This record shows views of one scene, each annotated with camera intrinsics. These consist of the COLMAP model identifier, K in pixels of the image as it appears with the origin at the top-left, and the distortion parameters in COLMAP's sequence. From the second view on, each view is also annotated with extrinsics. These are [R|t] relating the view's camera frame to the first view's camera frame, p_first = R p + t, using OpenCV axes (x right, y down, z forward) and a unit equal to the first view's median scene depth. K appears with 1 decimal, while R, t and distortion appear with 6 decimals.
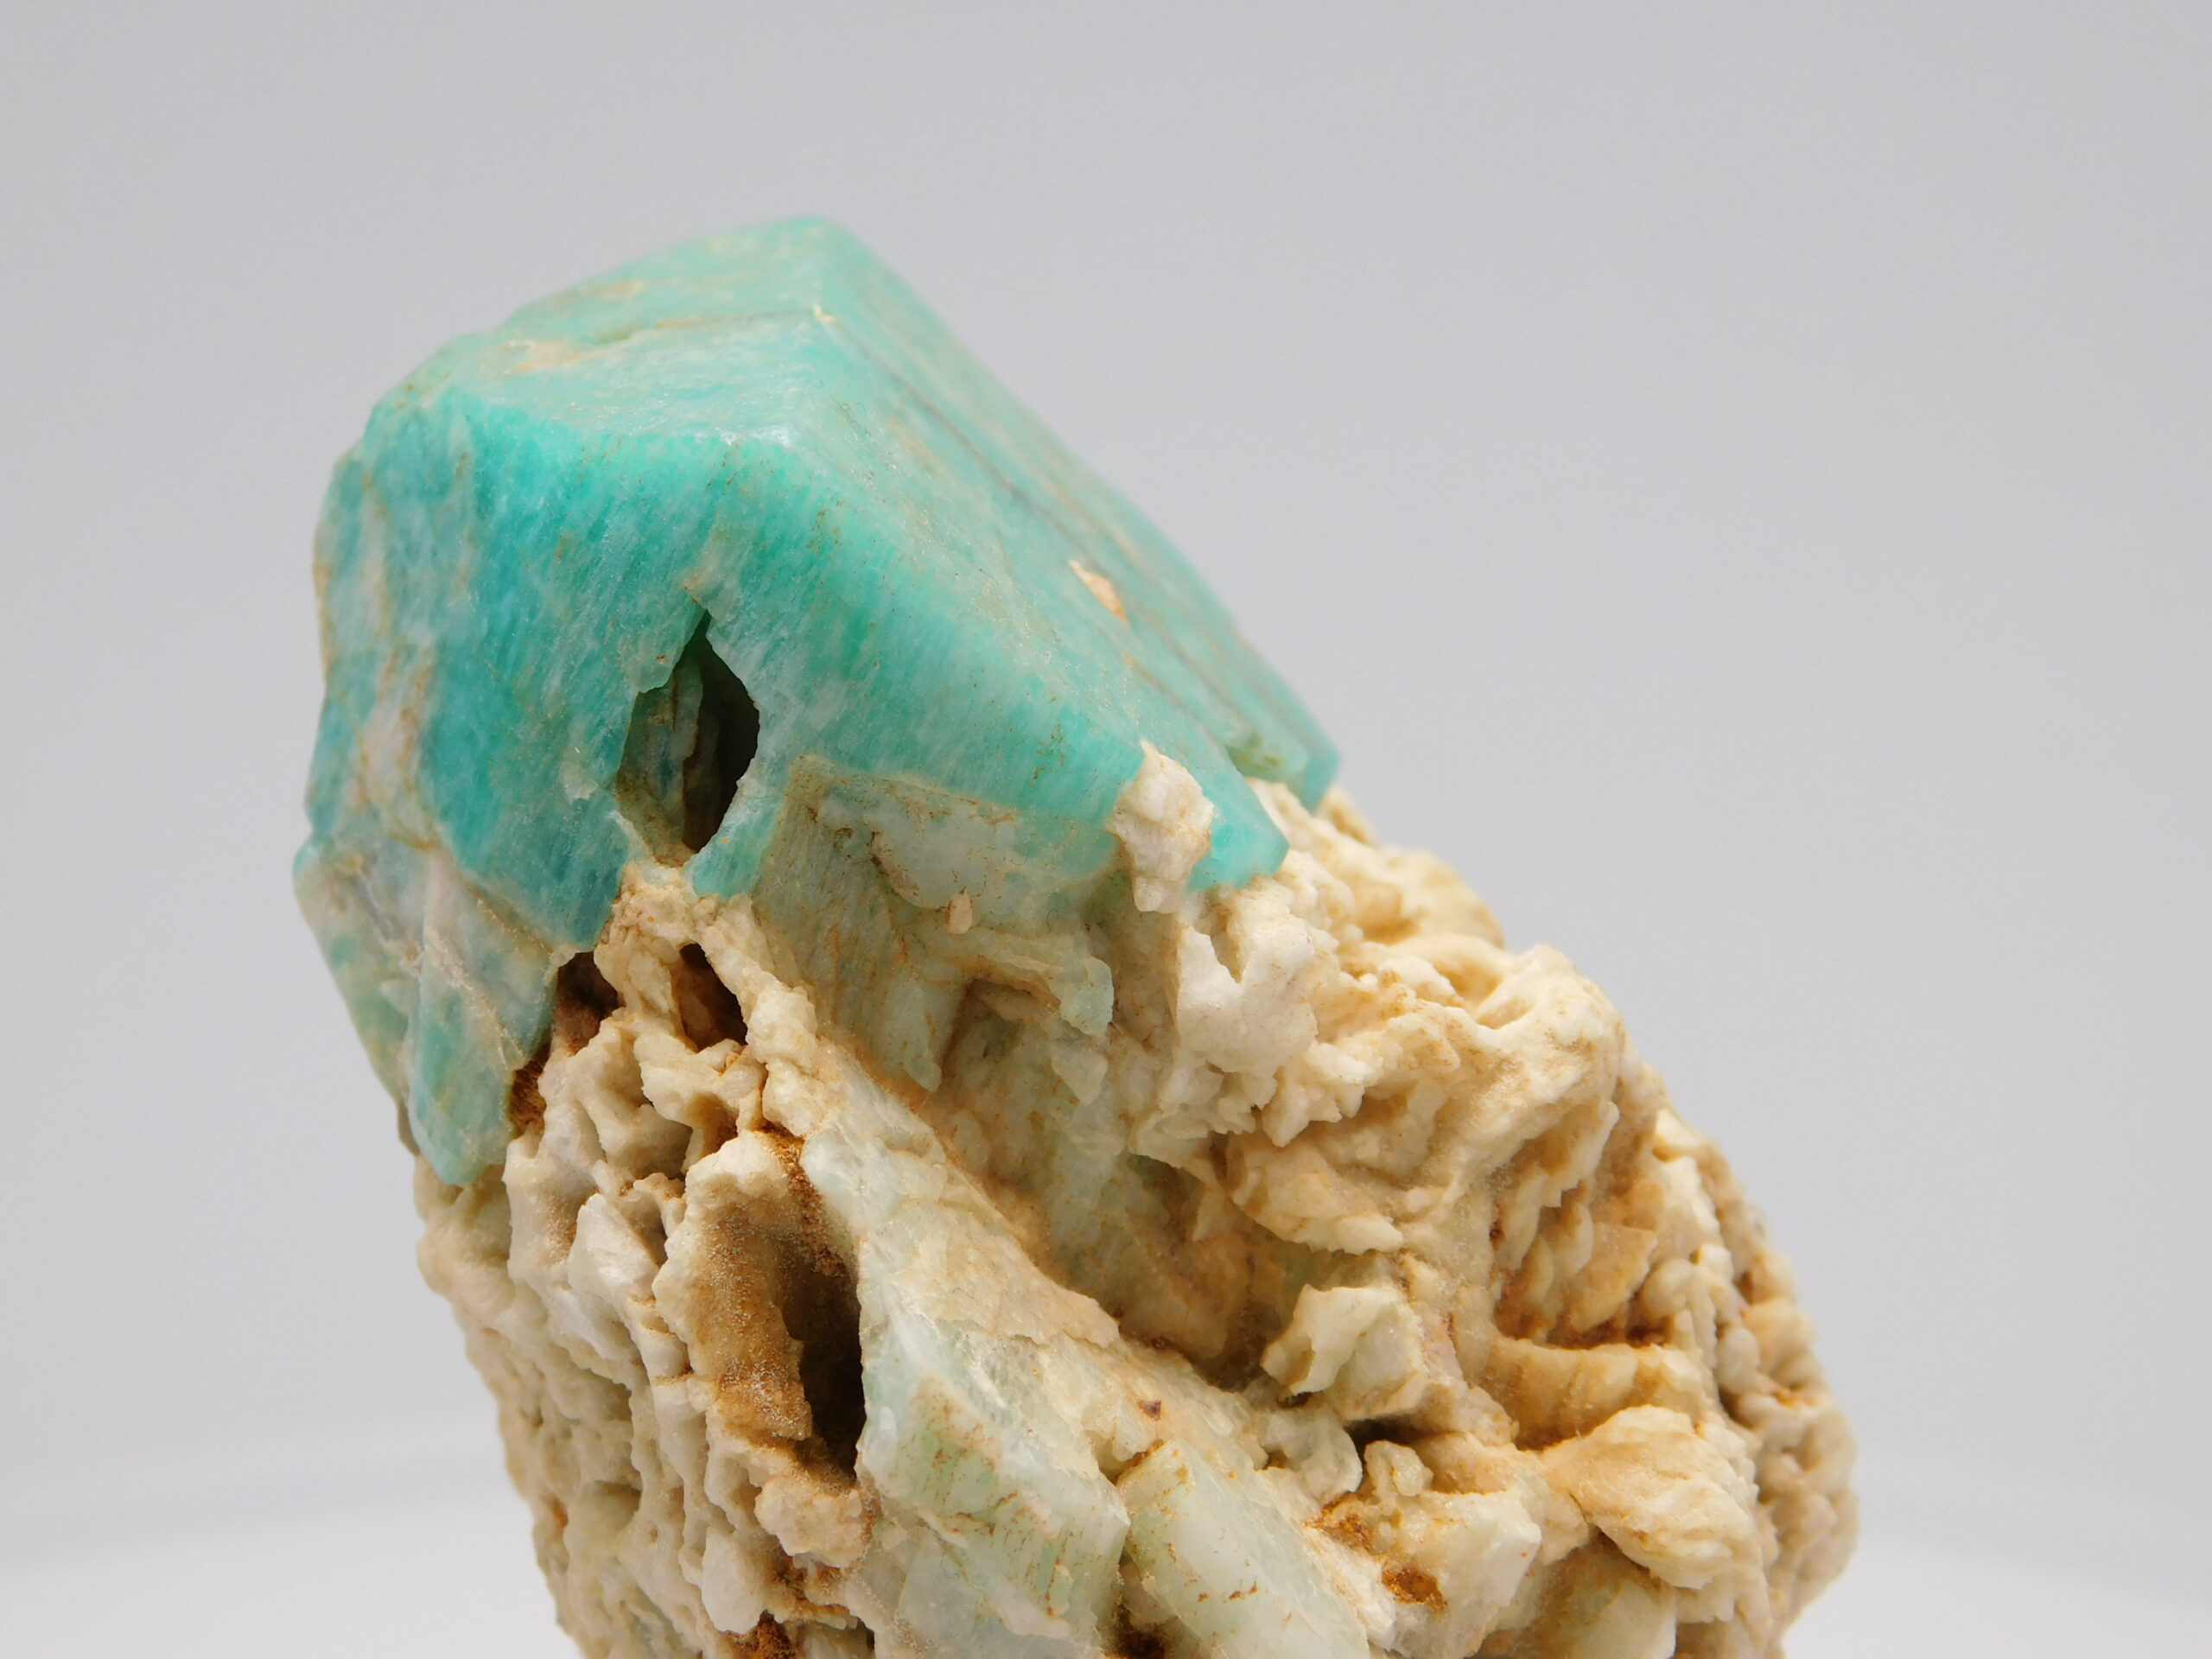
lens RADIAL K [[5337.8, 0, 1111.4], [0, 5337.8, 833.7], [0, 0, 1]] dist [-0.199345, 0.000000]
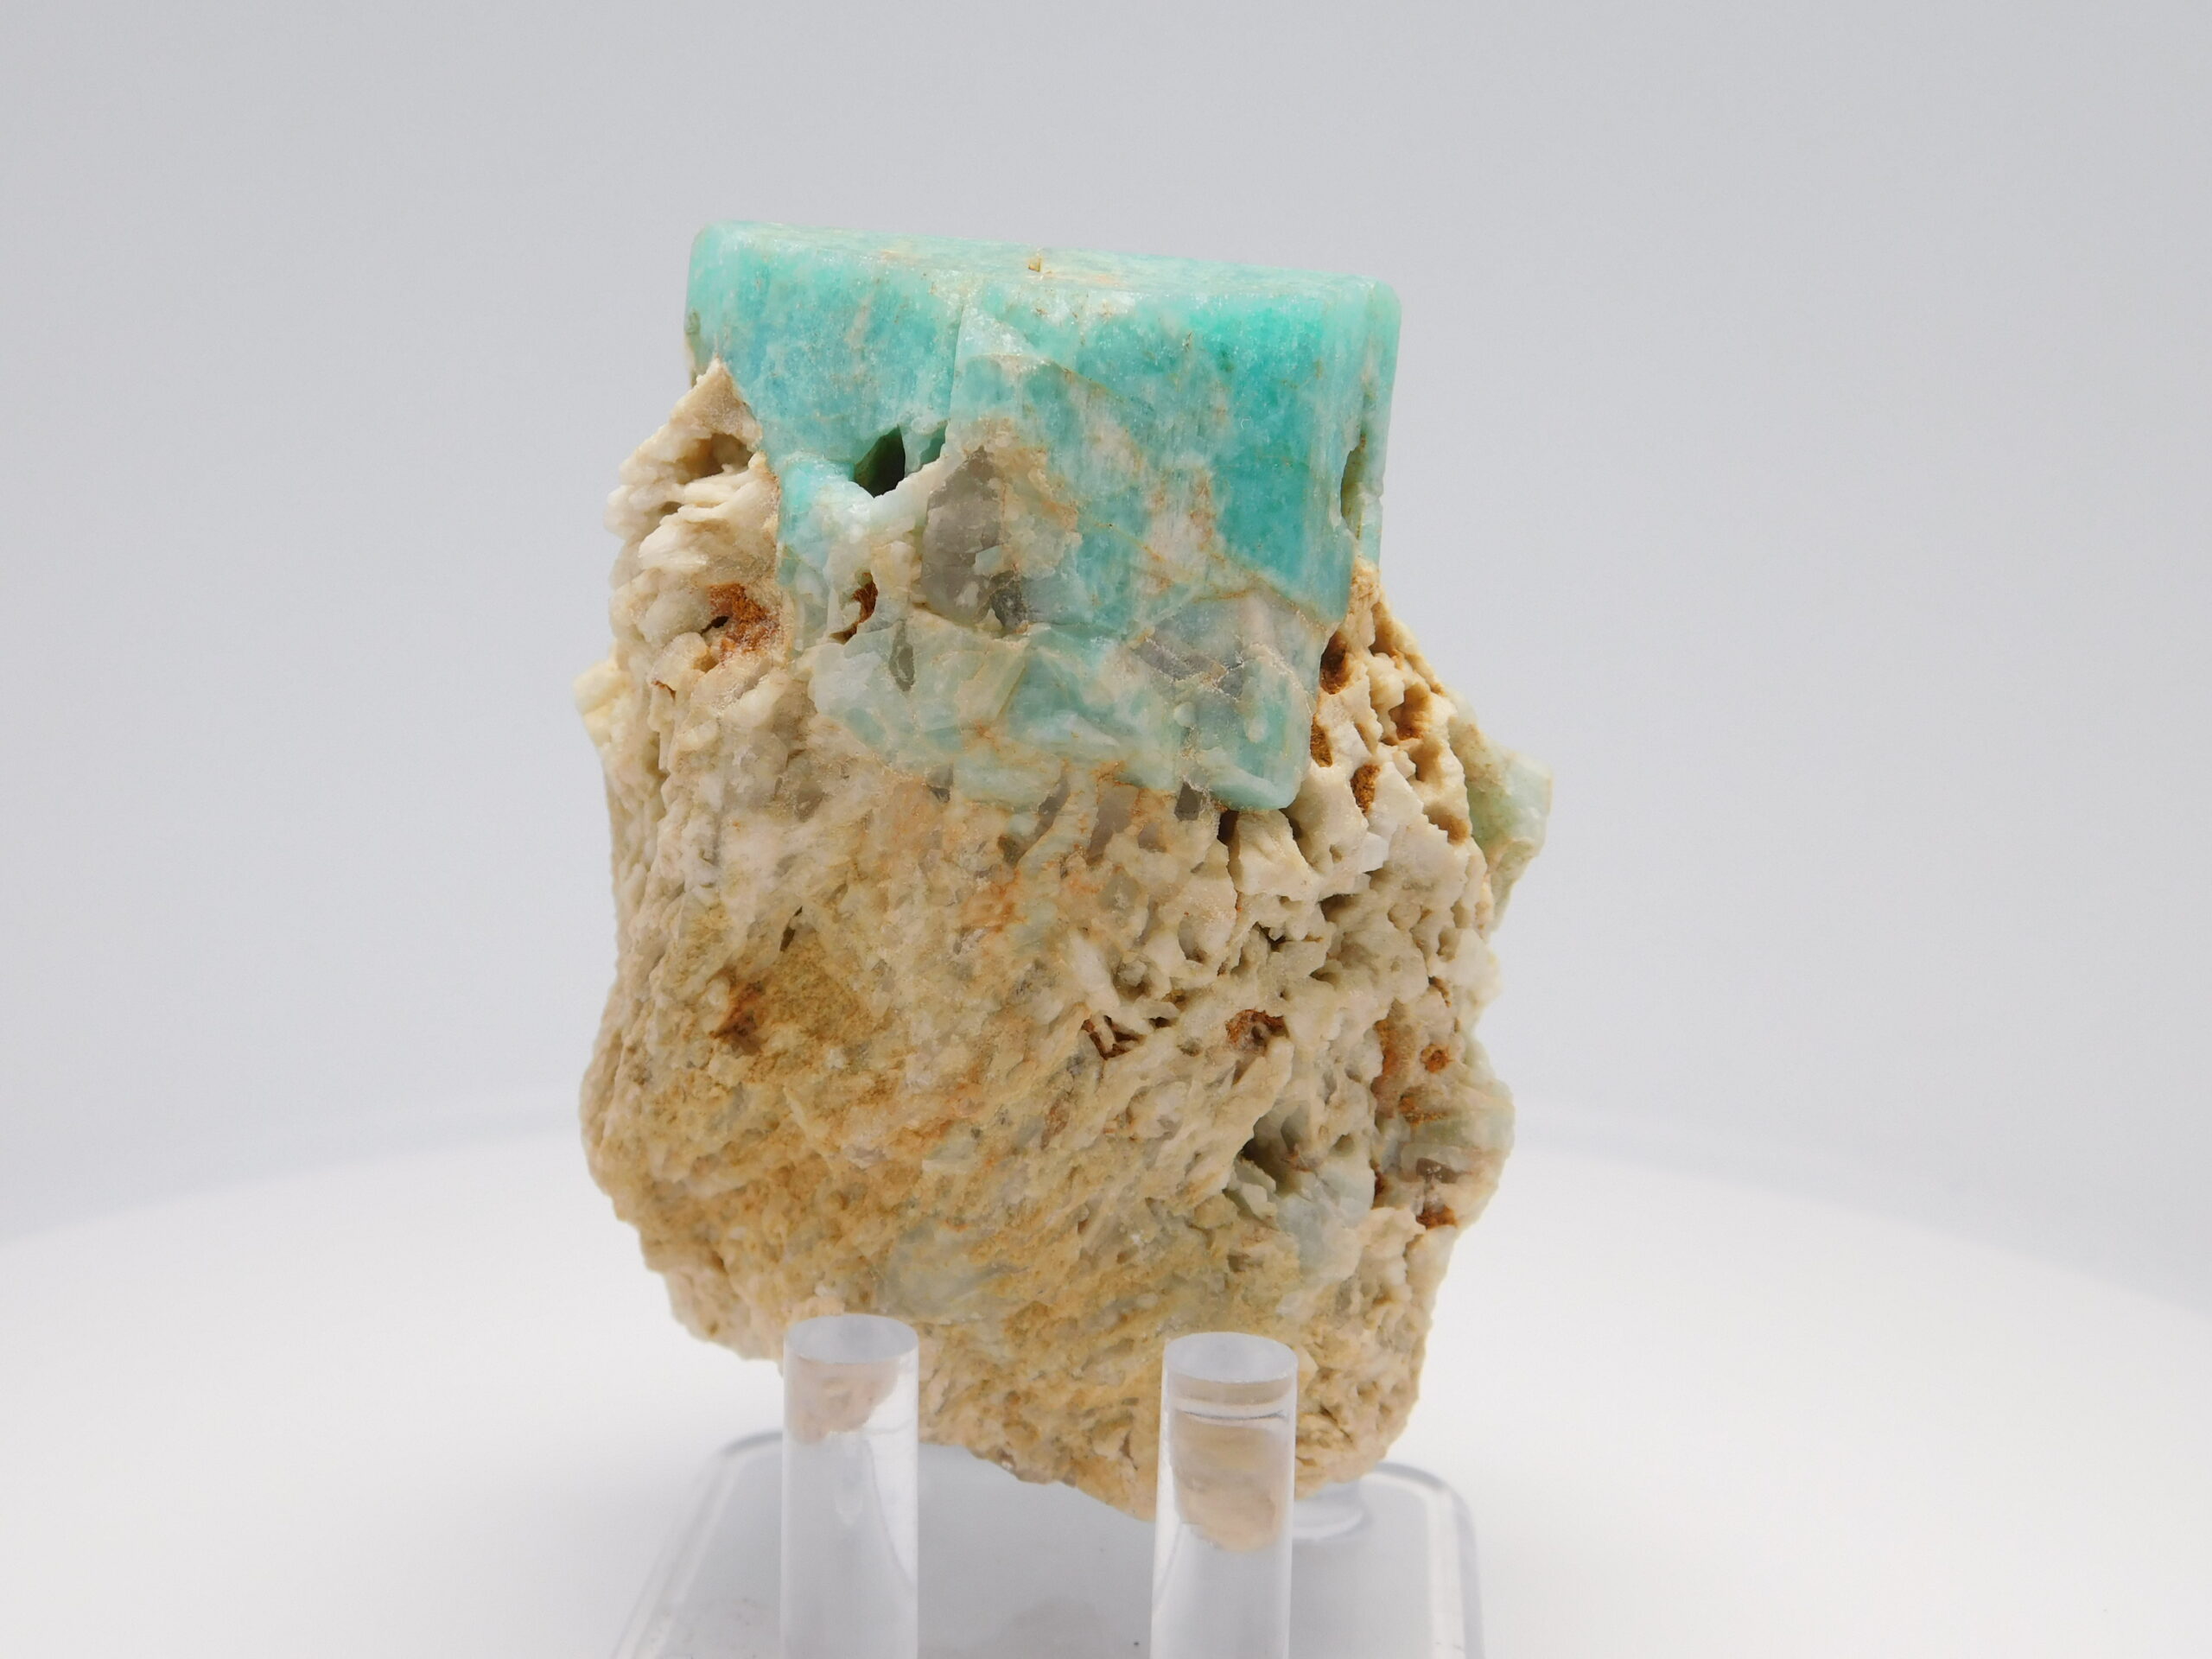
lens RADIAL K [[3291.0, 0, 1106.5], [0, 3291.0, 837.8], [0, 0, 1]] dist [-0.066662, 0.000000]
pose [[0.054234, -0.219129, 0.974187, -1.057015], [0.223562, 0.953521, 0.202035, -0.128760], [-0.973180, 0.206834, 0.100703, 0.966267]]
